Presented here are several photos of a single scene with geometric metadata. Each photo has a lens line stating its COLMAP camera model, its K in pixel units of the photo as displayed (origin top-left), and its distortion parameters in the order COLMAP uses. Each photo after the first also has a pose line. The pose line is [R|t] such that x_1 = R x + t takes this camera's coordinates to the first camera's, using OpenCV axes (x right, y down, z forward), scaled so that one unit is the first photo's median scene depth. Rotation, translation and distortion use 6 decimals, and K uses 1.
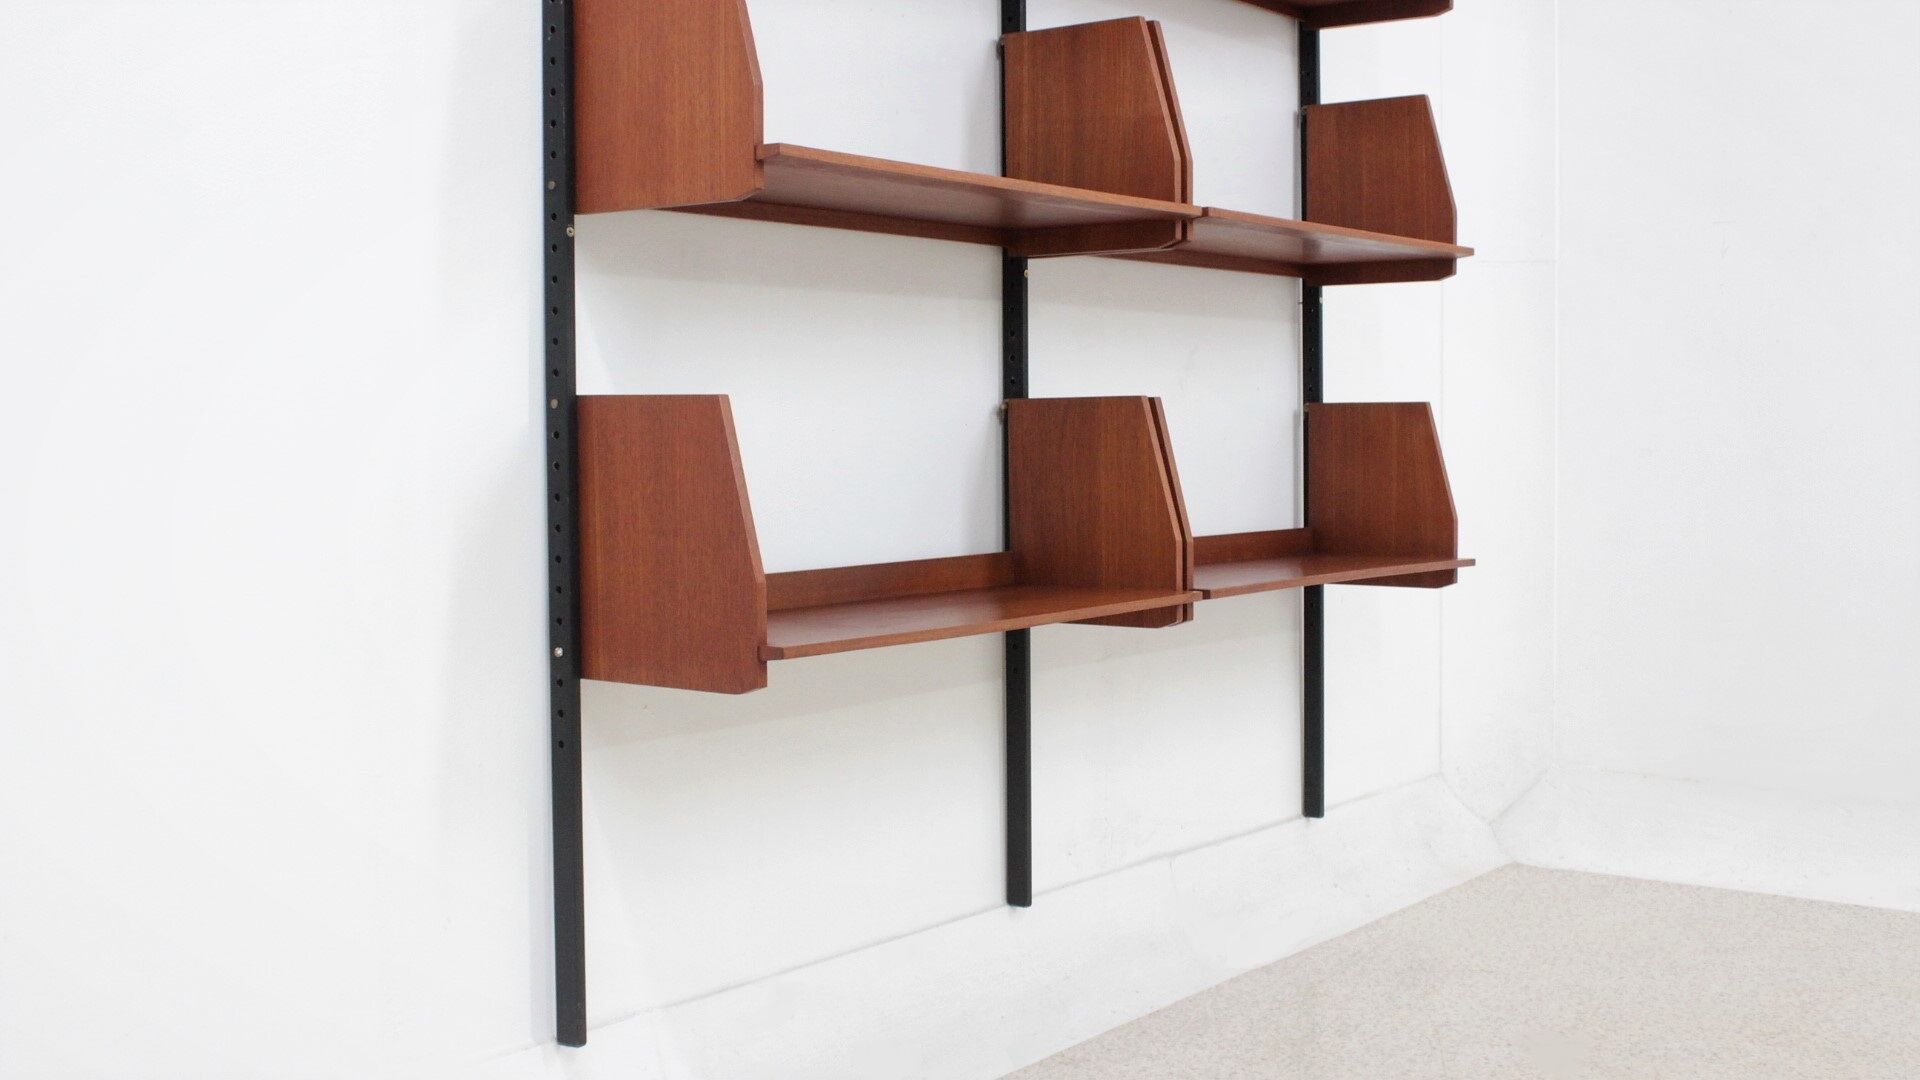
lens RADIAL K [[2166.5, 0, 960.0], [0, 2166.5, 540.0], [0, 0, 1]] dist [-0.123269, -0.001760]
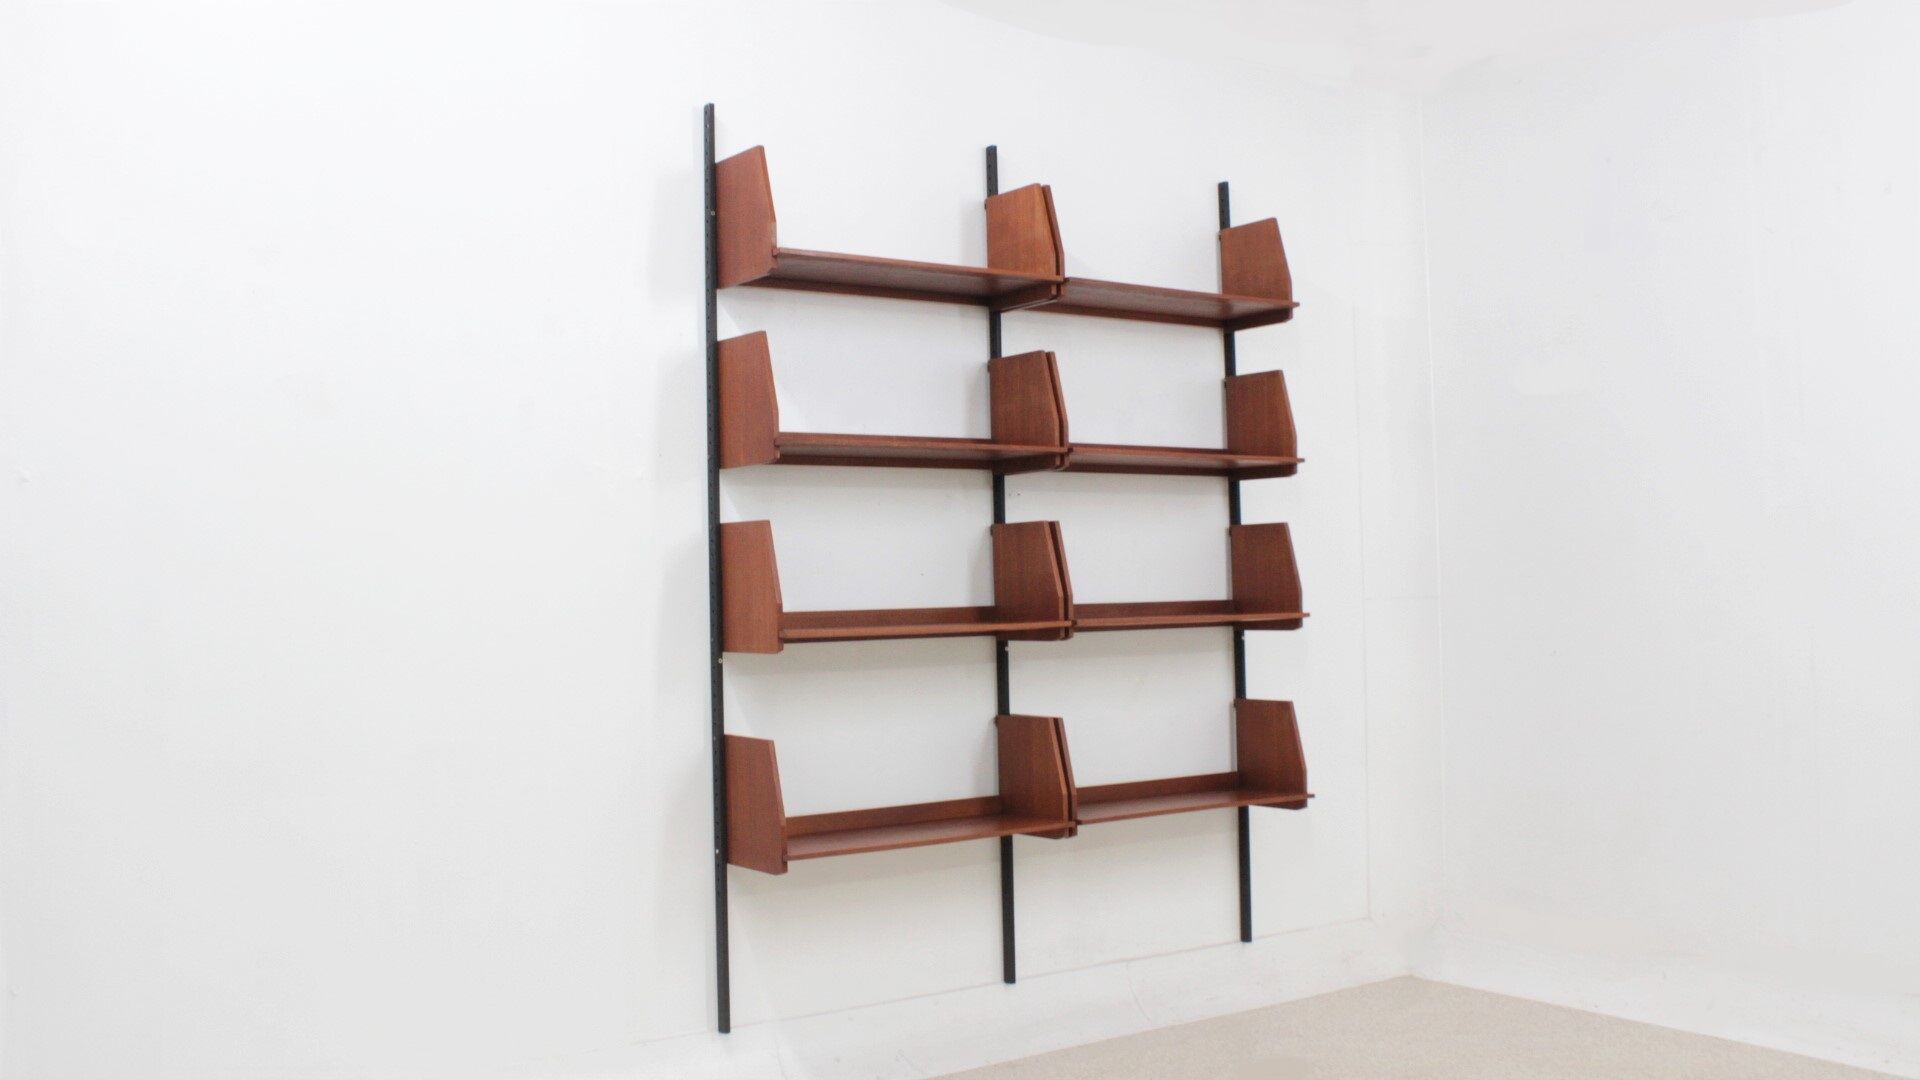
lens RADIAL K [[1848.0, 0, 960.0], [0, 1848.0, 540.0], [0, 0, 1]] dist [-0.132630, -0.000276]
pose [[0.951179, -0.026448, -0.307506, 0.496447], [0.002380, 0.996921, -0.078380, -0.092203], [0.308632, 0.073822, 0.948313, -0.566580]]
